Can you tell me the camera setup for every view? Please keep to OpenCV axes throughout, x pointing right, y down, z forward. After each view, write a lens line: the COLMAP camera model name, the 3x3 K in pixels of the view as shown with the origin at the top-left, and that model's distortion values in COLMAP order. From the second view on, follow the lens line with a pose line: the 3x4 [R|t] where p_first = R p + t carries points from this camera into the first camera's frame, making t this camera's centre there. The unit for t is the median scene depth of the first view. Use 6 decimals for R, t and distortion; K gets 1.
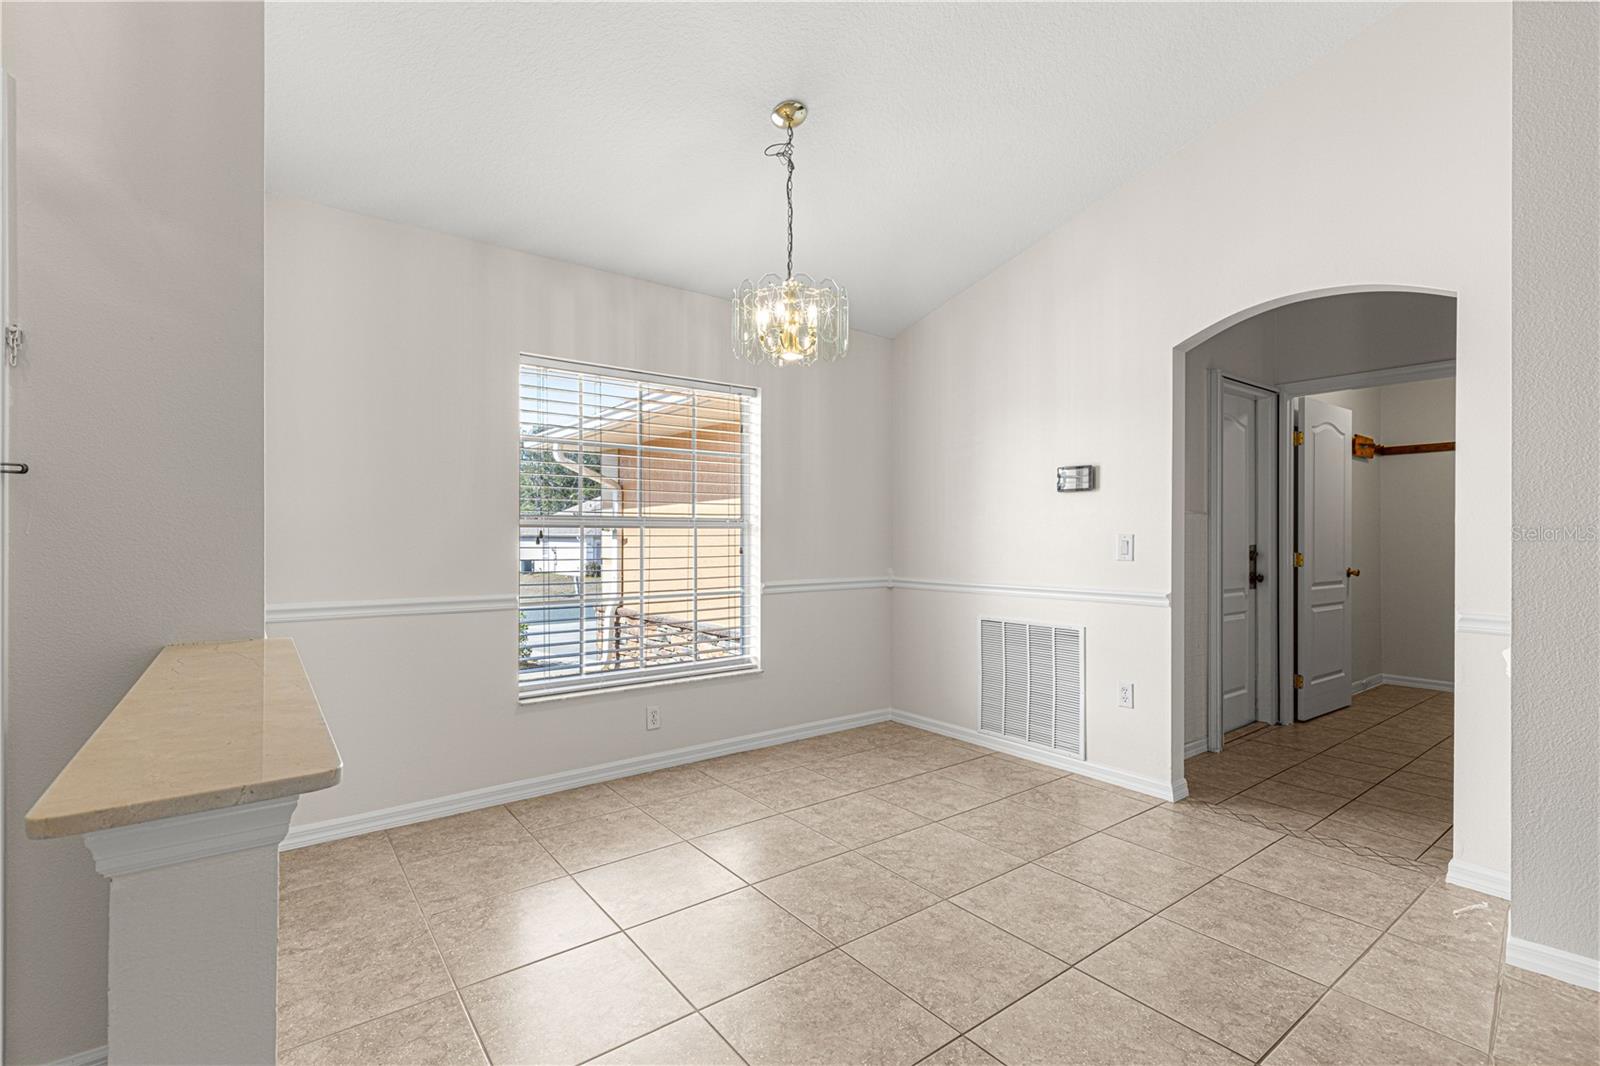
lens RADIAL K [[719.3, 0, 798.7], [0, 719.3, 539.9], [0, 0, 1]] dist [0.007906, -0.000283]
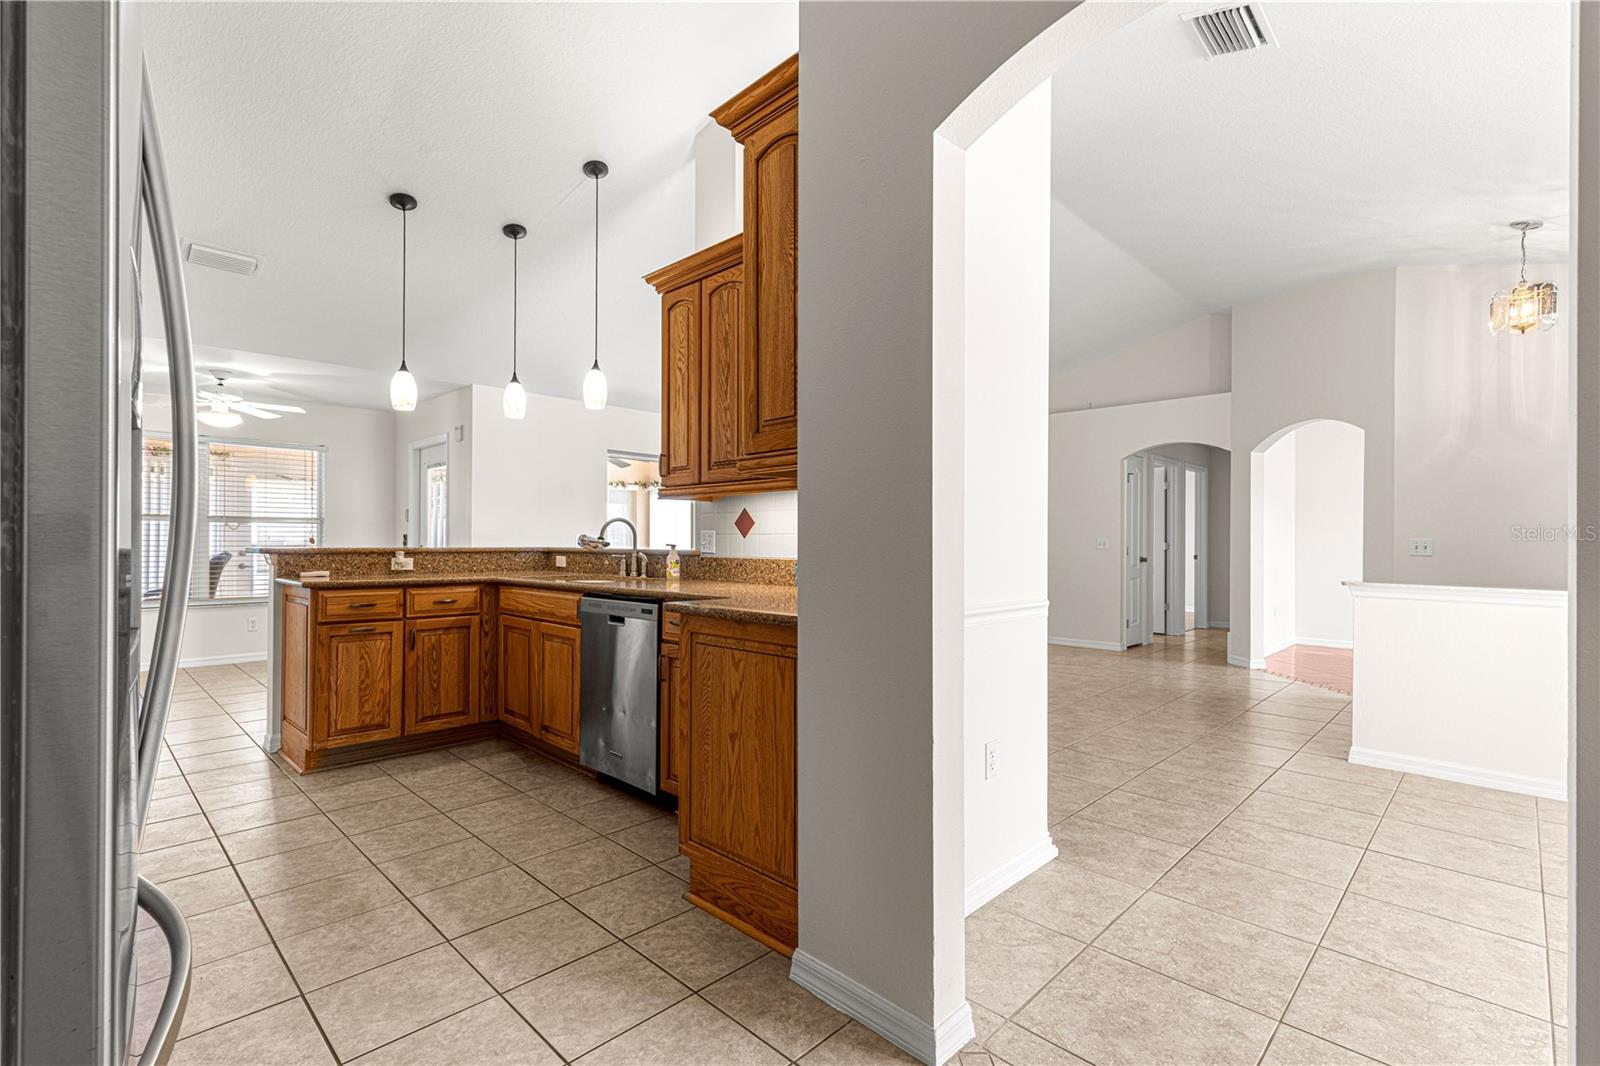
lens RADIAL K [[719.3, 0, 811.8], [0, 719.3, 540.9], [0, 0, 1]] dist [0.007906, -0.000283]
pose [[-0.987903, -0.007948, -0.154868, 0.844161], [-0.007989, 0.999968, -0.000359, 0.014401], [0.154866, 0.000883, -0.987935, 1.200200]]
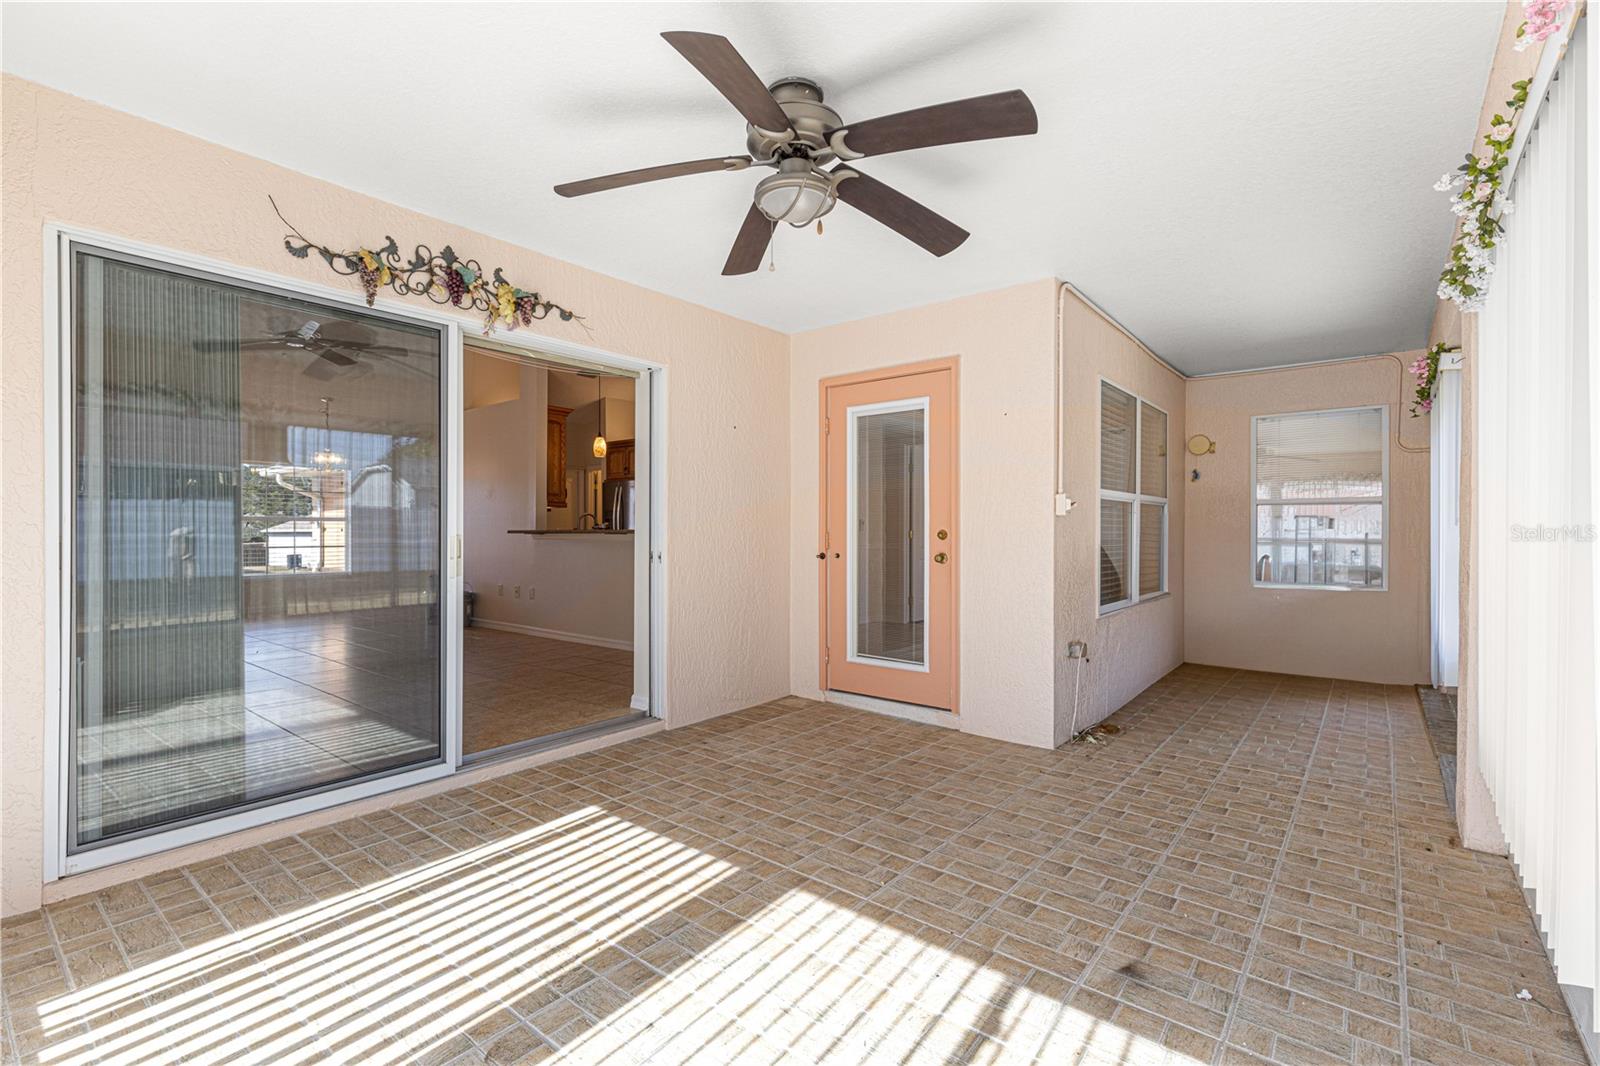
lens RADIAL K [[719.3, 0, 799.1], [0, 719.3, 534.7], [0, 0, 1]] dist [0.007906, -0.000283]
pose [[0.971046, -0.003551, 0.238866, 1.080162], [0.003687, 0.999993, -0.000122, 0.047560], [-0.238864, 0.000999, 0.971053, -2.308706]]
